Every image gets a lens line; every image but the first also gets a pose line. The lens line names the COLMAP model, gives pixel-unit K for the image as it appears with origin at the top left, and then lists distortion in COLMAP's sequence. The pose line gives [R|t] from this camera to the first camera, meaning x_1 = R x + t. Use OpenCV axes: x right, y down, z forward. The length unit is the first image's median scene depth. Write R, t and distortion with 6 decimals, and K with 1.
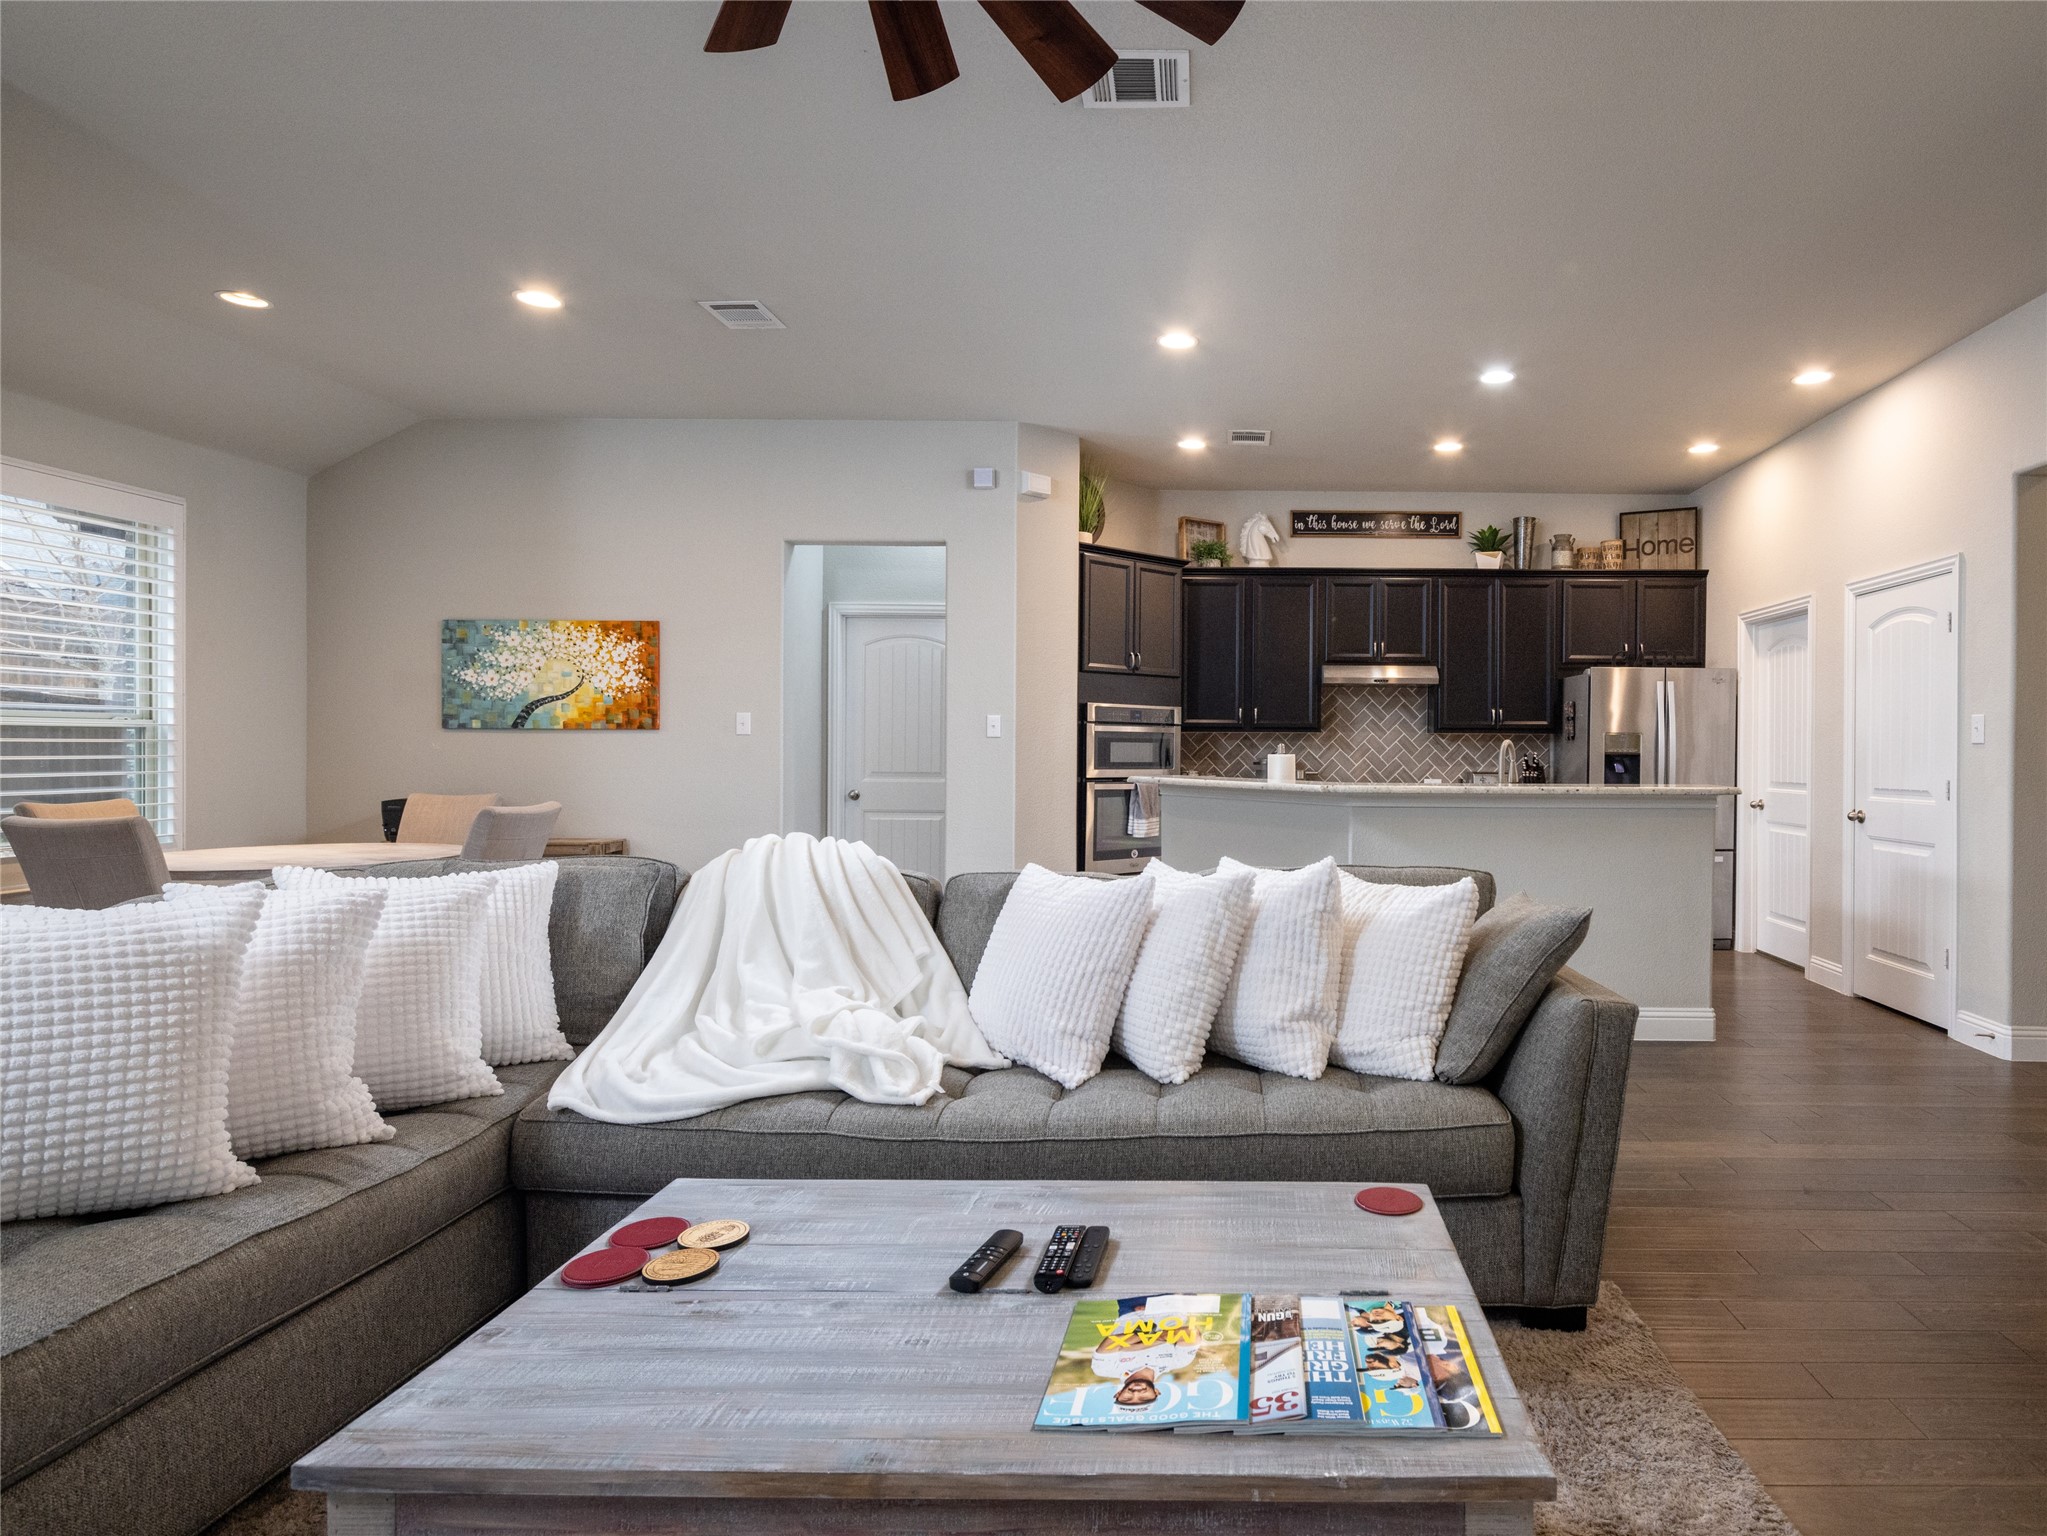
lens RADIAL K [[1237.7, 0, 962.7], [0, 1237.7, 758.6], [0, 0, 1]] dist [0.000010, -0.000672]
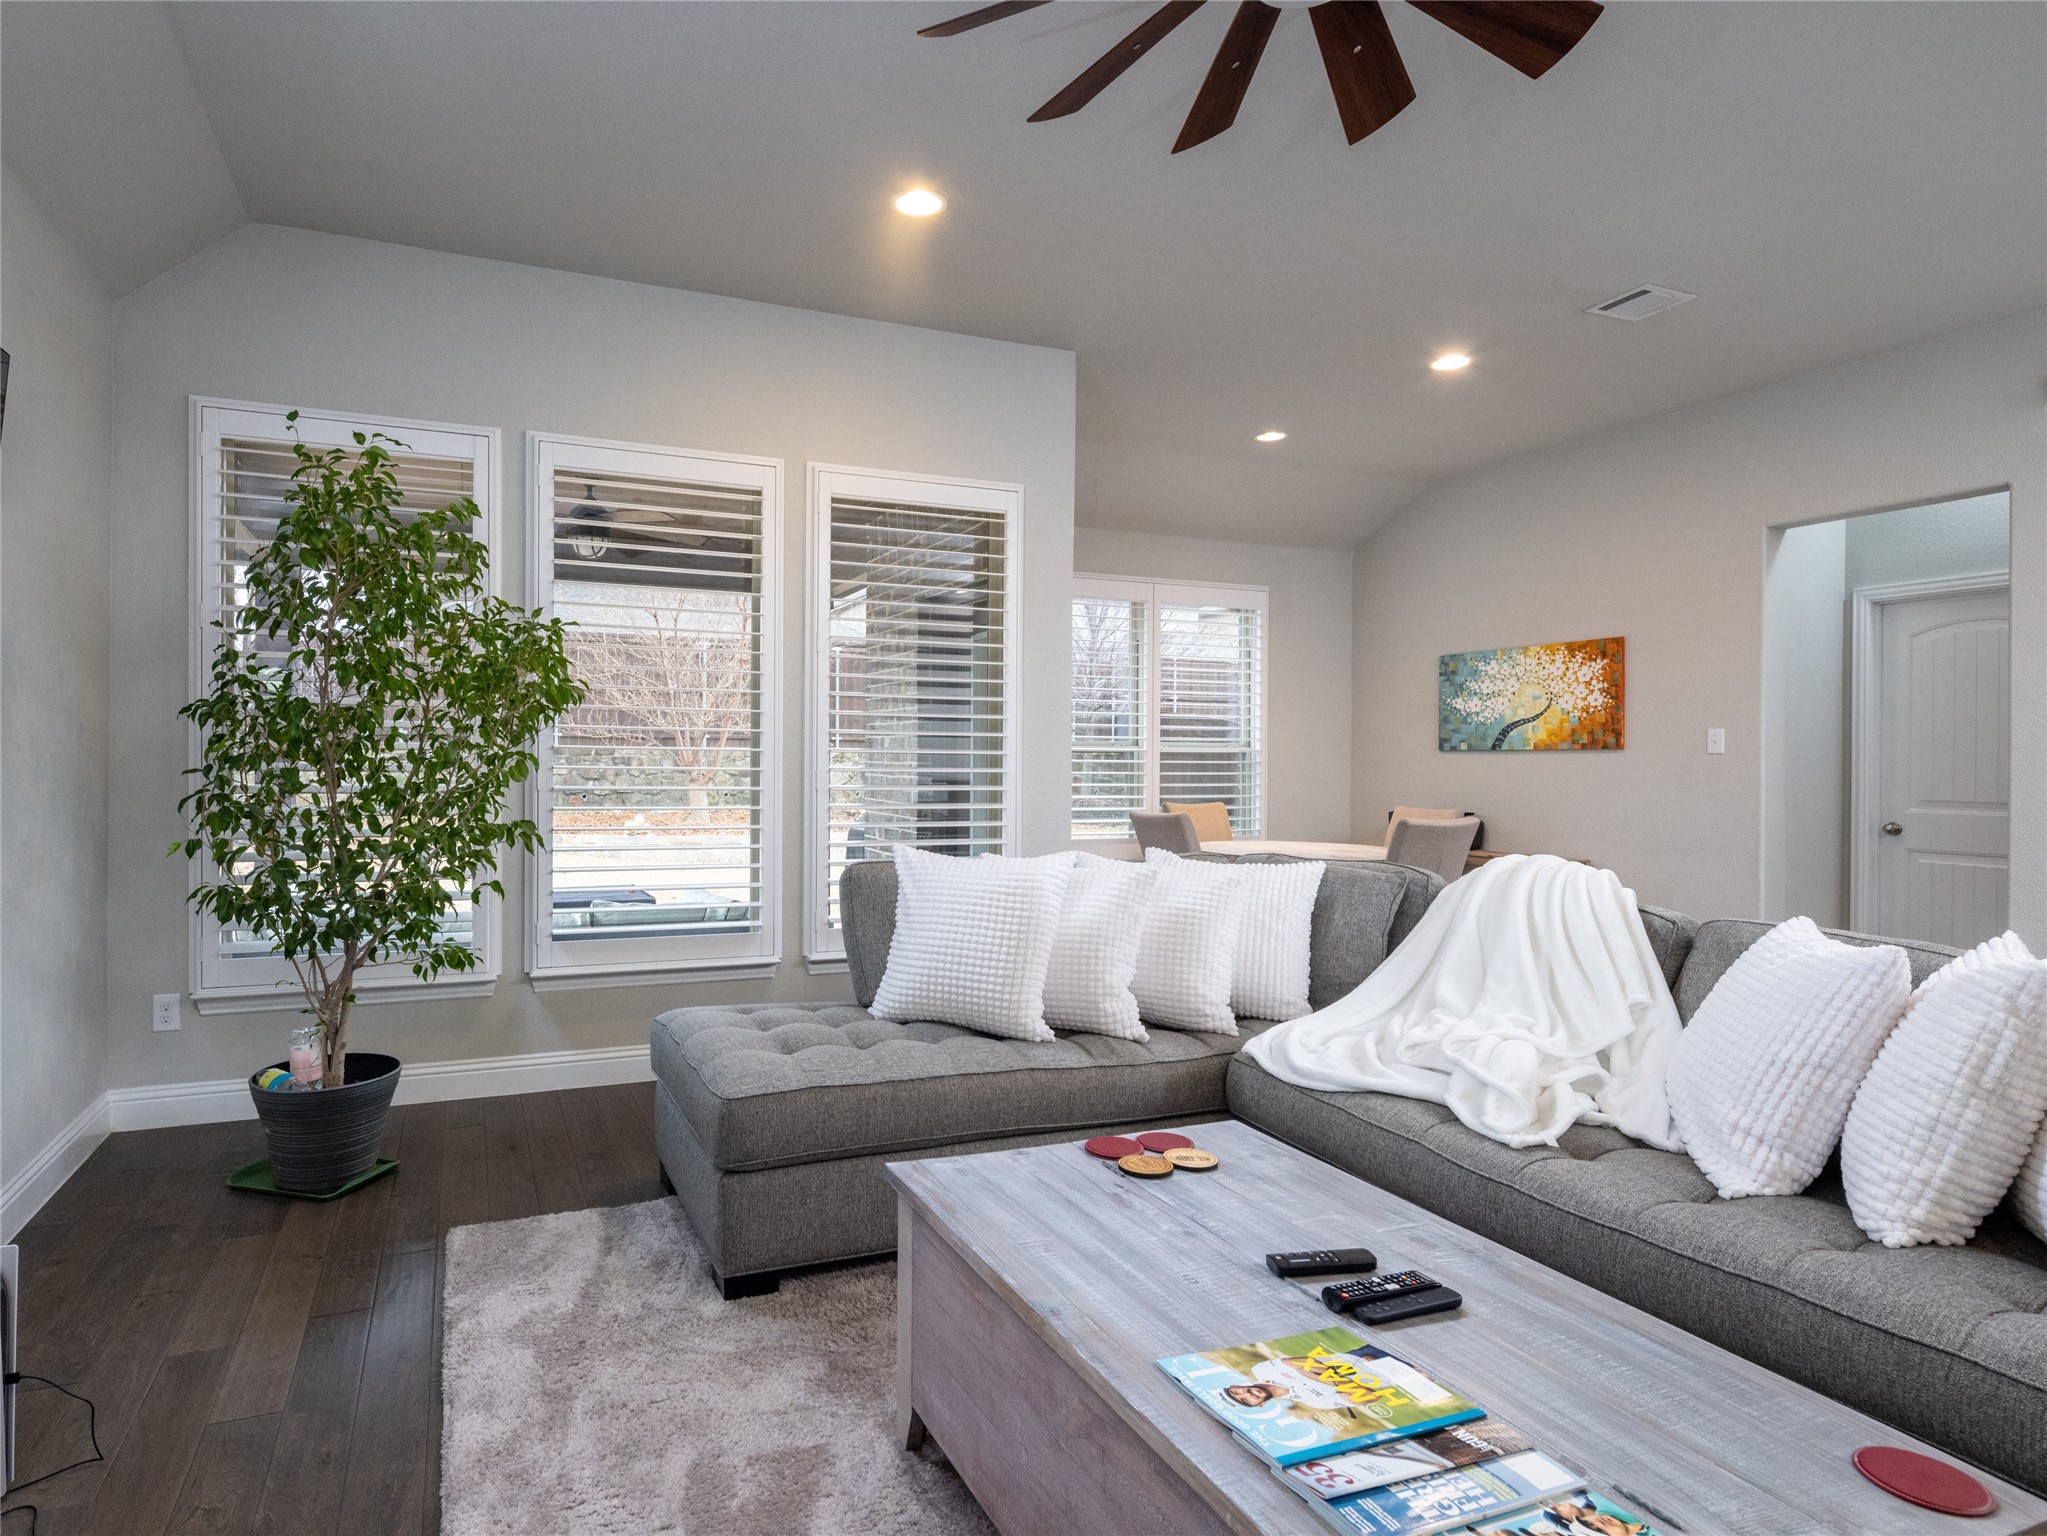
lens RADIAL K [[1111.6, 0, 887.4], [0, 1111.6, 766.5], [0, 0, 1]] dist [0.001698, -0.000942]
pose [[0.355604, 0.000541, -0.934637, 0.360430], [-0.012840, 0.999908, -0.004306, 0.001121], [0.934549, 0.013532, 0.355578, 0.157369]]
